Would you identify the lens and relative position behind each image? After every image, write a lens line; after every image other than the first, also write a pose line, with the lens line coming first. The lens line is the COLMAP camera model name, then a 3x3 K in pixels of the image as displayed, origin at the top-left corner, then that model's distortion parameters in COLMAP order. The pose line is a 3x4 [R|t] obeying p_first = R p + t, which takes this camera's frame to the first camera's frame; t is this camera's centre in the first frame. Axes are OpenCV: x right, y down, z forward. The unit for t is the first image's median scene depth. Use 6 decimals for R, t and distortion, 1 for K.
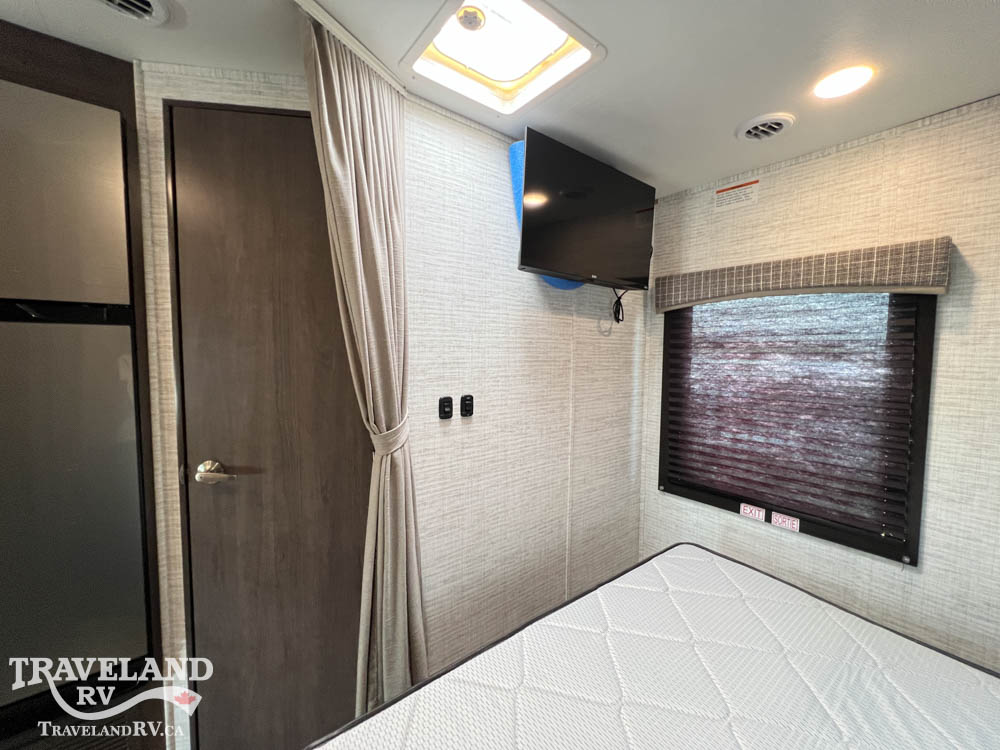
lens RADIAL K [[398.7, 0, 498.0], [0, 398.7, 372.7], [0, 0, 1]] dist [-0.001549, 0.000667]
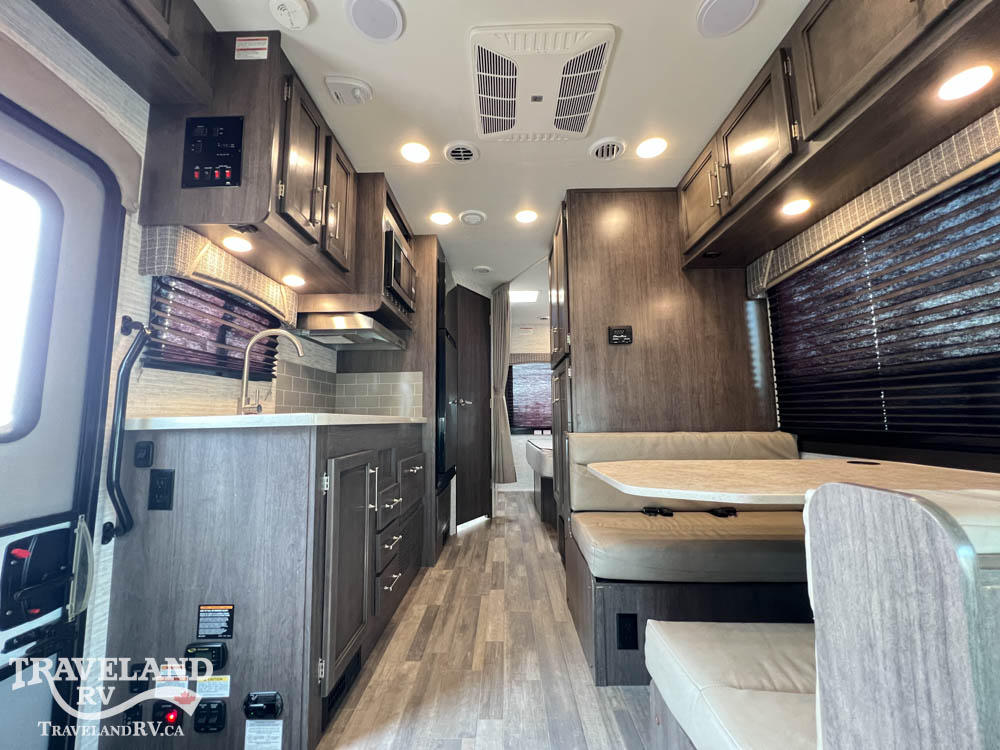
lens RADIAL K [[398.7, 0, 498.1], [0, 398.7, 373.3], [0, 0, 1]] dist [-0.001549, 0.000667]
pose [[0.638632, 0.076047, 0.765746, -2.447945], [0.061808, 0.986820, -0.149550, 0.430018], [-0.767026, 0.142837, 0.625514, -0.944638]]
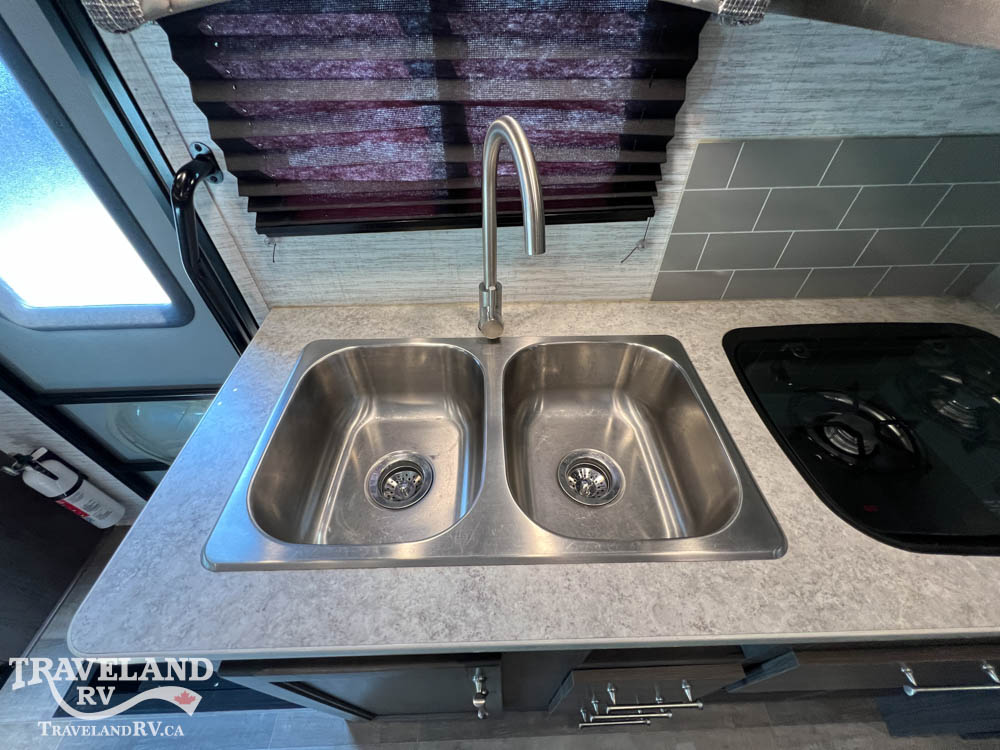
lens RADIAL K [[398.7, 0, 498.9], [0, 398.7, 373.3], [0, 0, 1]] dist [-0.001549, 0.000667]
pose [[0.800536, 0.418372, -0.429078, -1.721013], [-0.023405, 0.737263, 0.675201, -0.003608], [0.598828, -0.530479, 0.599997, 0.028598]]
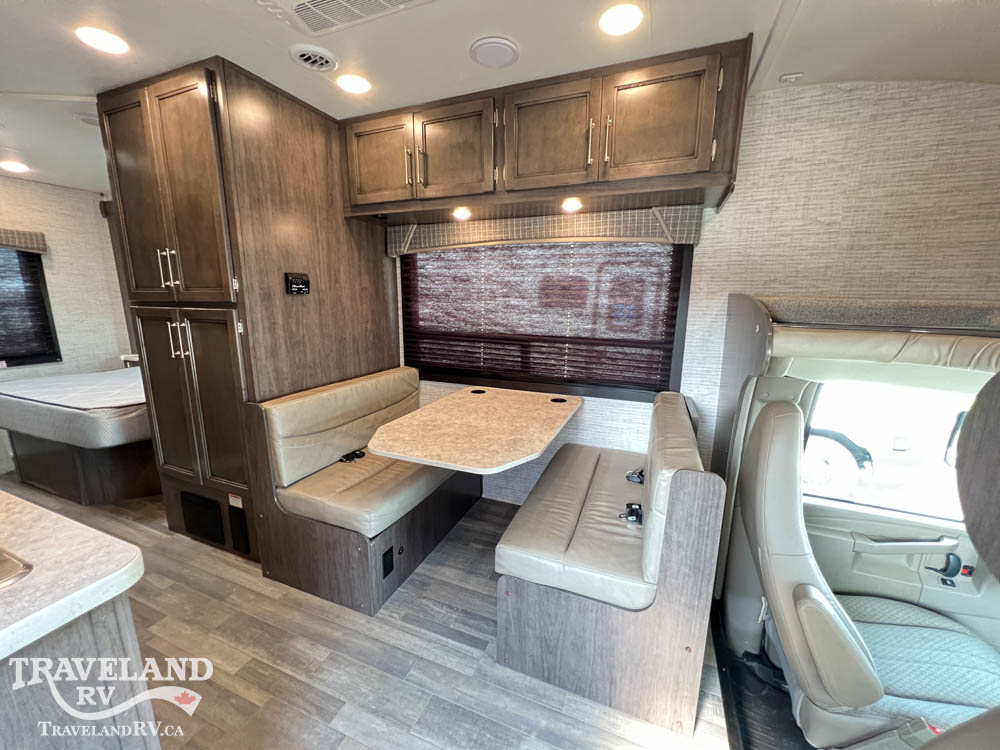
lens RADIAL K [[398.7, 0, 498.8], [0, 398.7, 373.3], [0, 0, 1]] dist [-0.001549, 0.000667]
pose [[-0.487574, -0.180149, 0.854293, -2.552071], [0.042708, 0.972388, 0.229428, 0.086619], [-0.872036, 0.148348, -0.466418, -0.264402]]
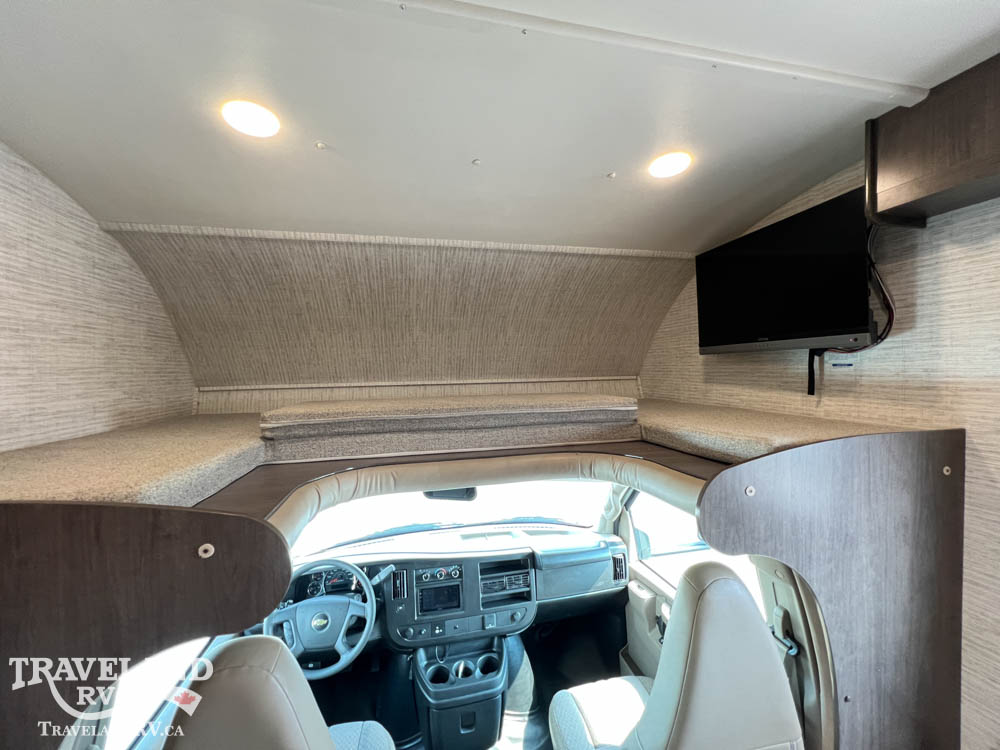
lens RADIAL K [[398.7, 0, 499.6], [0, 398.7, 374.9], [0, 0, 1]] dist [-0.001549, 0.000667]
pose [[-0.431100, 0.014566, -0.902187, -1.726237], [-0.043361, 0.998380, 0.036838, -0.026836], [0.901262, 0.055001, -0.429770, -0.733677]]
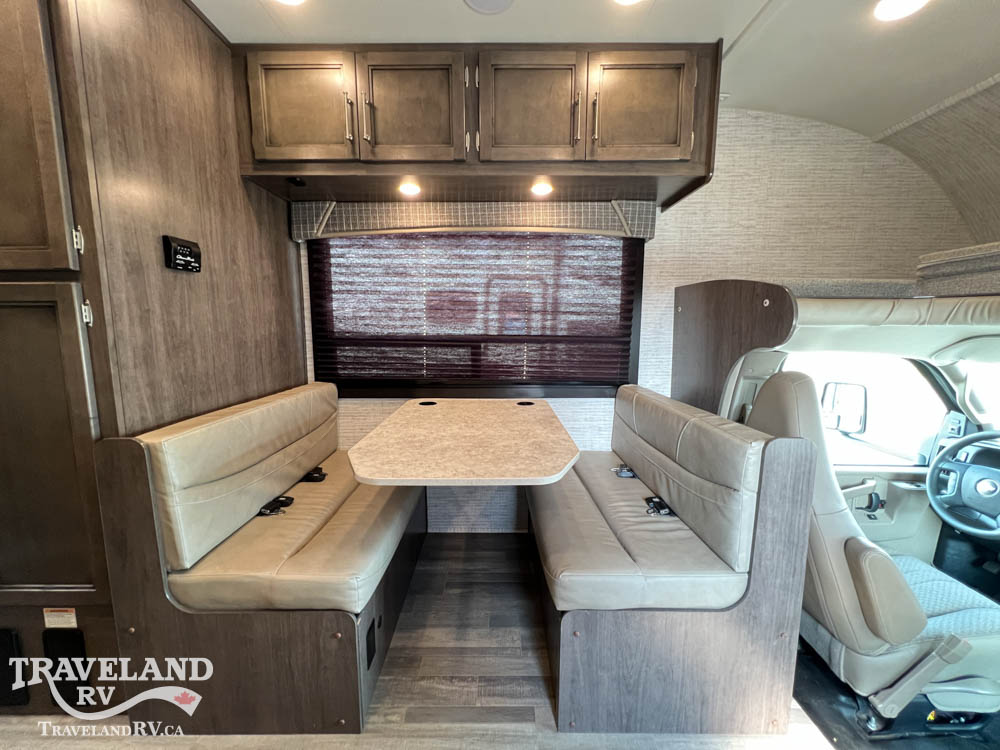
lens RADIAL K [[398.7, 0, 498.9], [0, 398.7, 373.2], [0, 0, 1]] dist [-0.001549, 0.000667]
pose [[-0.781966, -0.084741, 0.617534, -2.125530], [0.032186, 0.983905, 0.175772, 0.205173], [-0.622489, 0.157324, -0.766653, -0.047043]]
